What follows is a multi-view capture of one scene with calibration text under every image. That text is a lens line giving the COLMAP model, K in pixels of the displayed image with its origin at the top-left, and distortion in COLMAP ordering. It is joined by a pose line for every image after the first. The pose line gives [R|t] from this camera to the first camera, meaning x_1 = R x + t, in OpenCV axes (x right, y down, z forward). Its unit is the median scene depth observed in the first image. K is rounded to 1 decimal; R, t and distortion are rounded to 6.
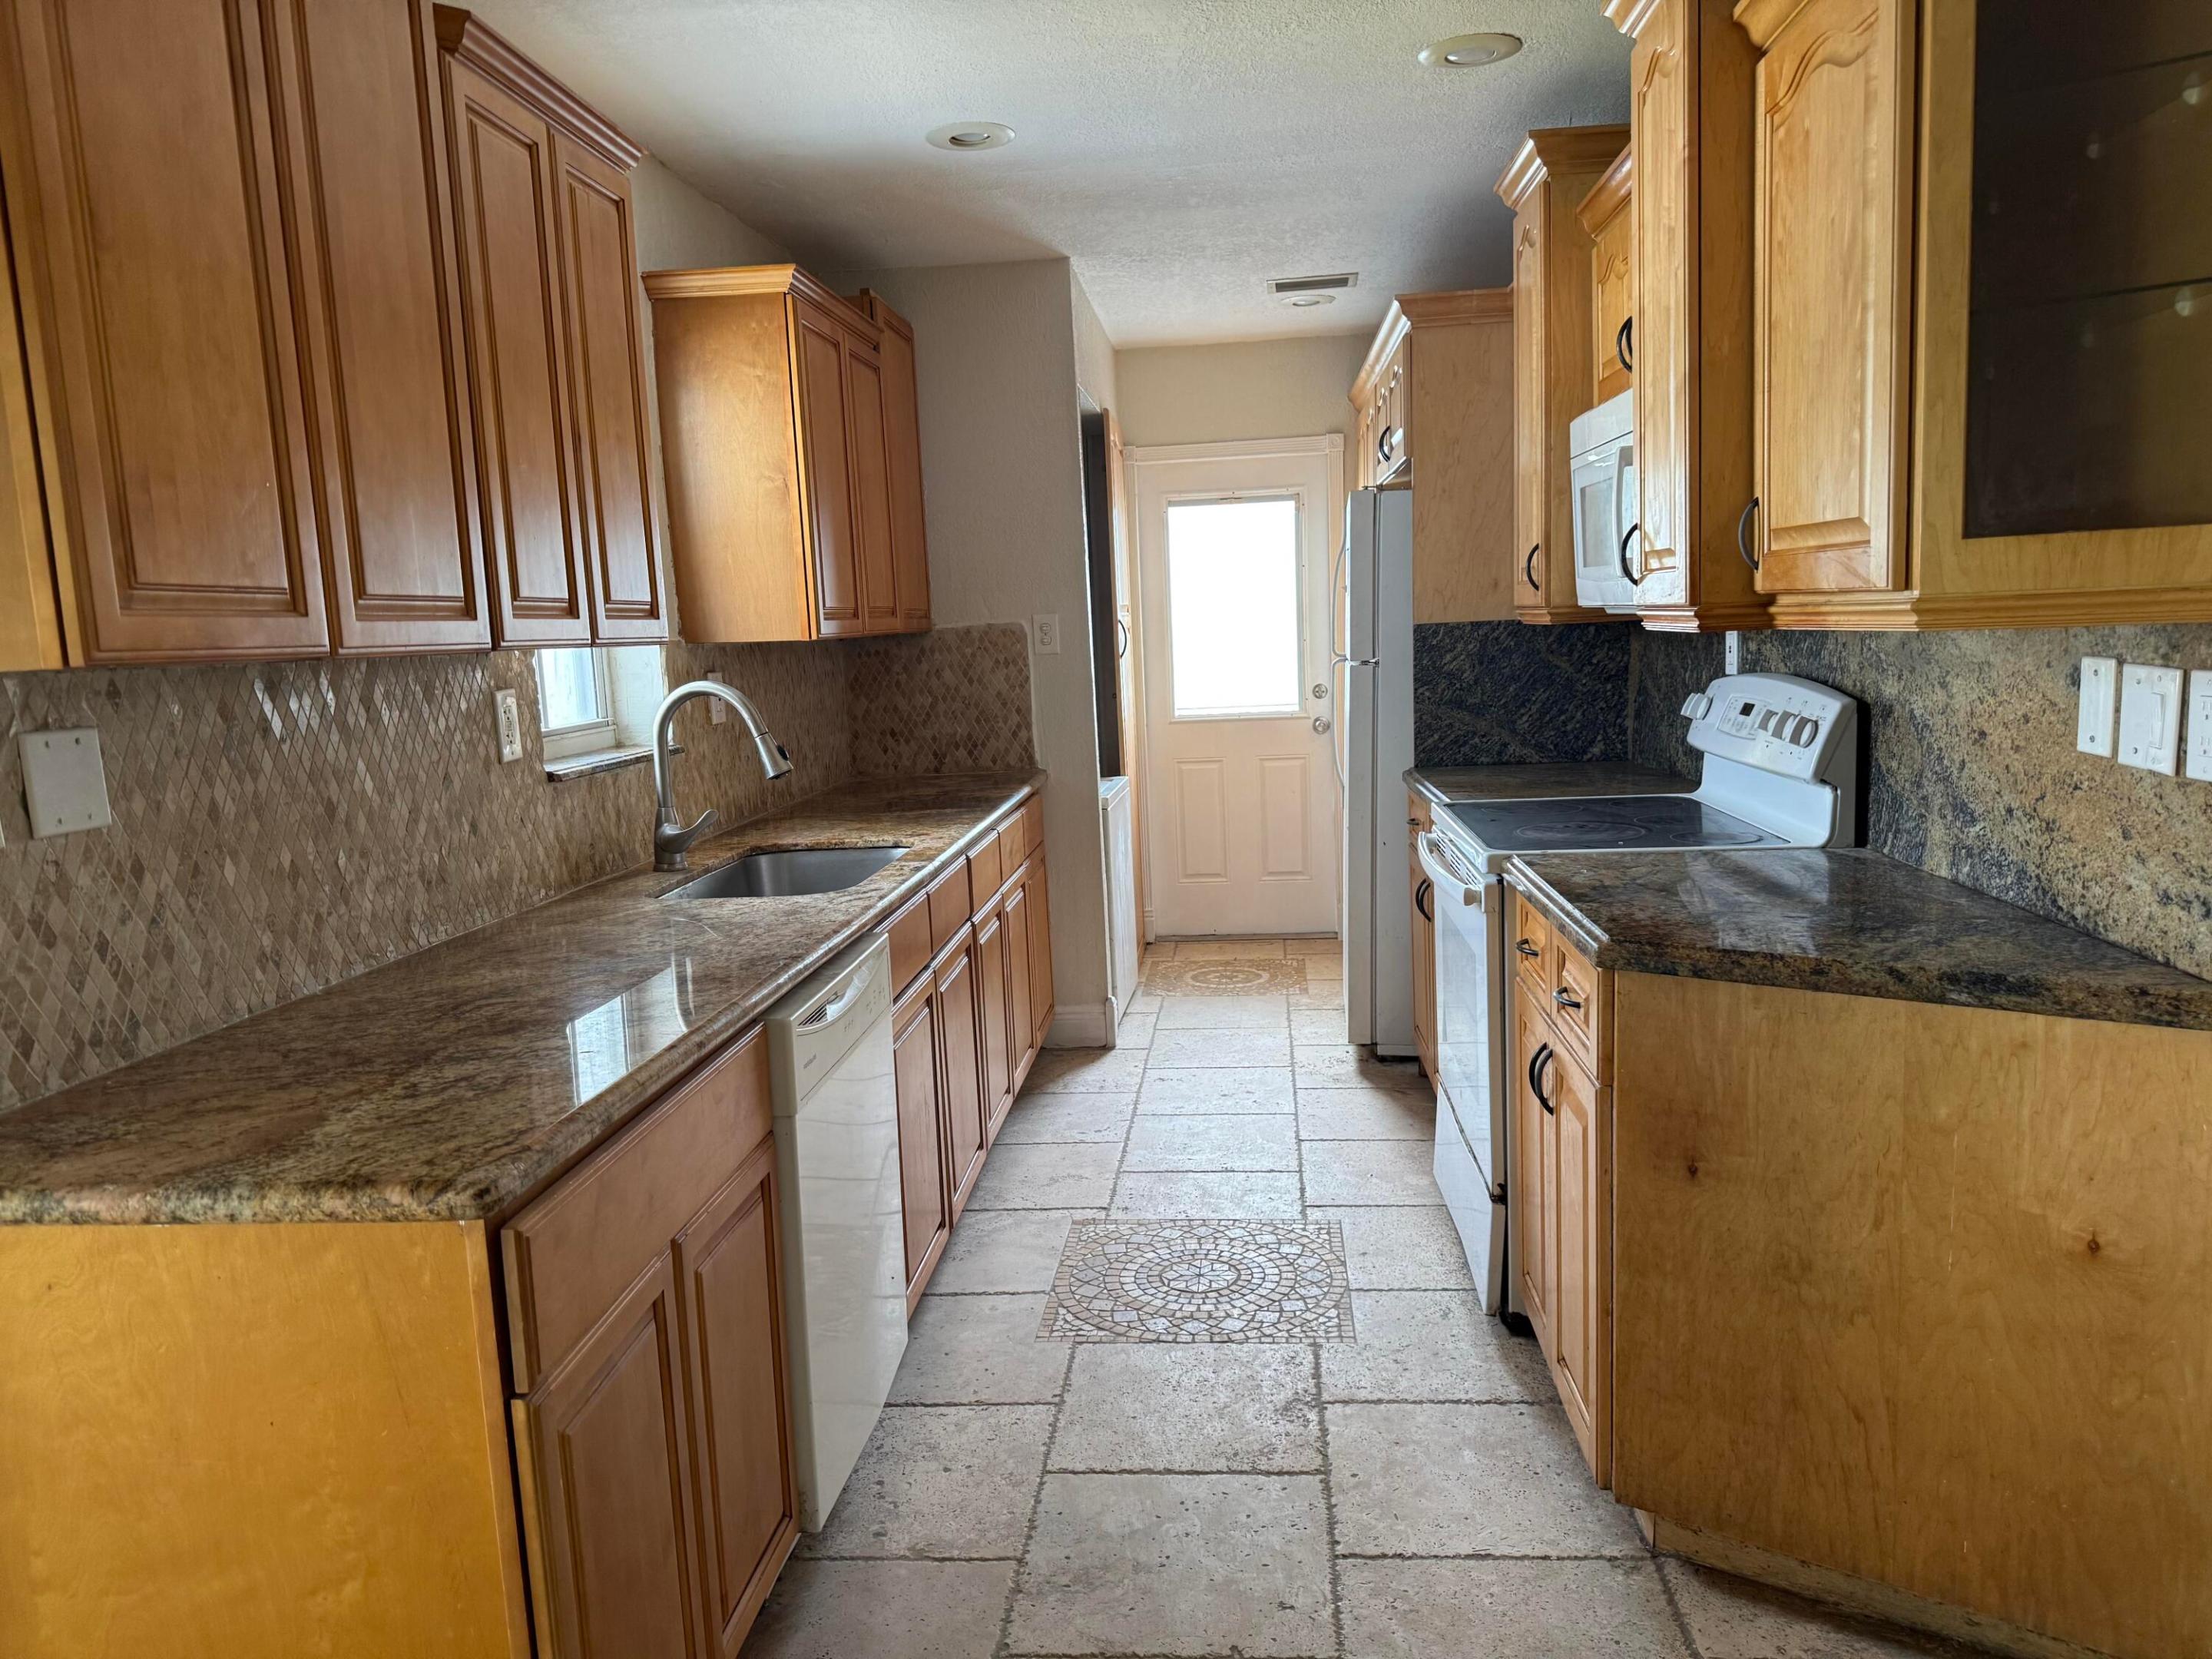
lens RADIAL K [[1555.3, 0, 1116.0], [0, 1555.3, 835.2], [0, 0, 1]] dist [0.067197, -0.088191]
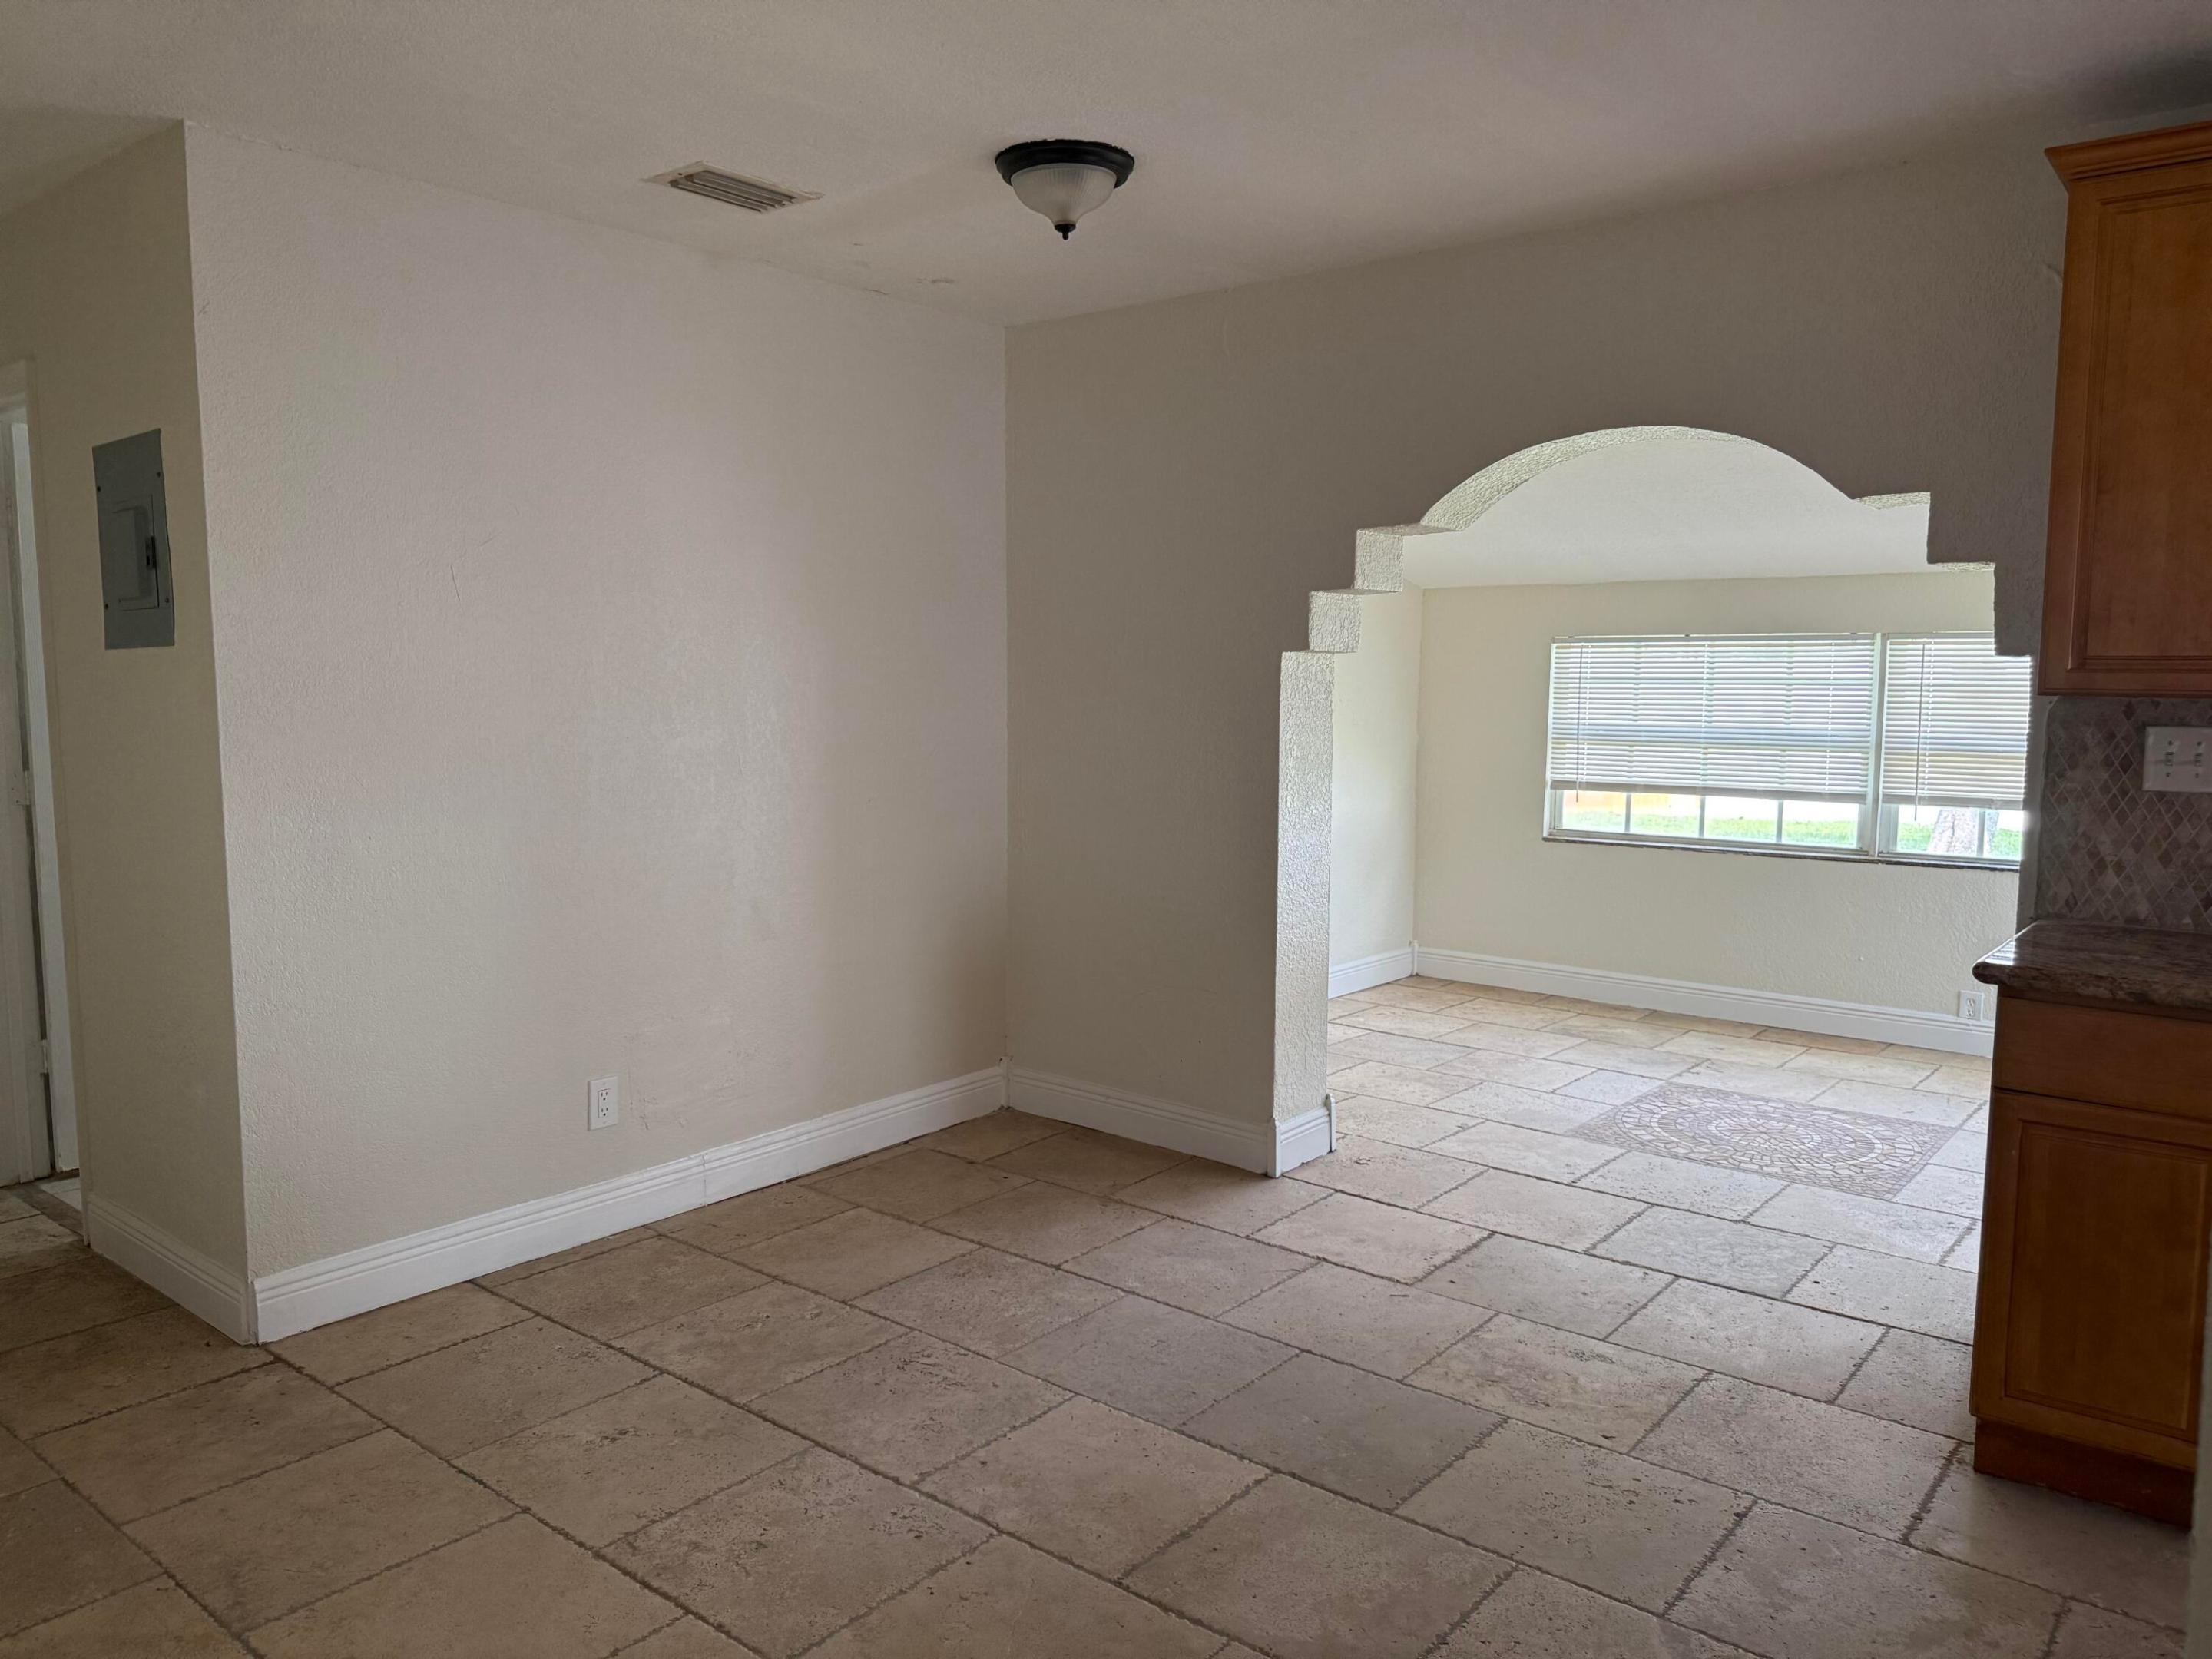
lens RADIAL K [[1555.3, 0, 1095.2], [0, 1555.3, 831.0], [0, 0, 1]] dist [0.067197, -0.088191]
pose [[-0.567987, 0.126788, -0.813213, 1.036133], [-0.088538, 0.972917, 0.213527, -0.152223], [0.818262, 0.193281, -0.541378, 0.636277]]
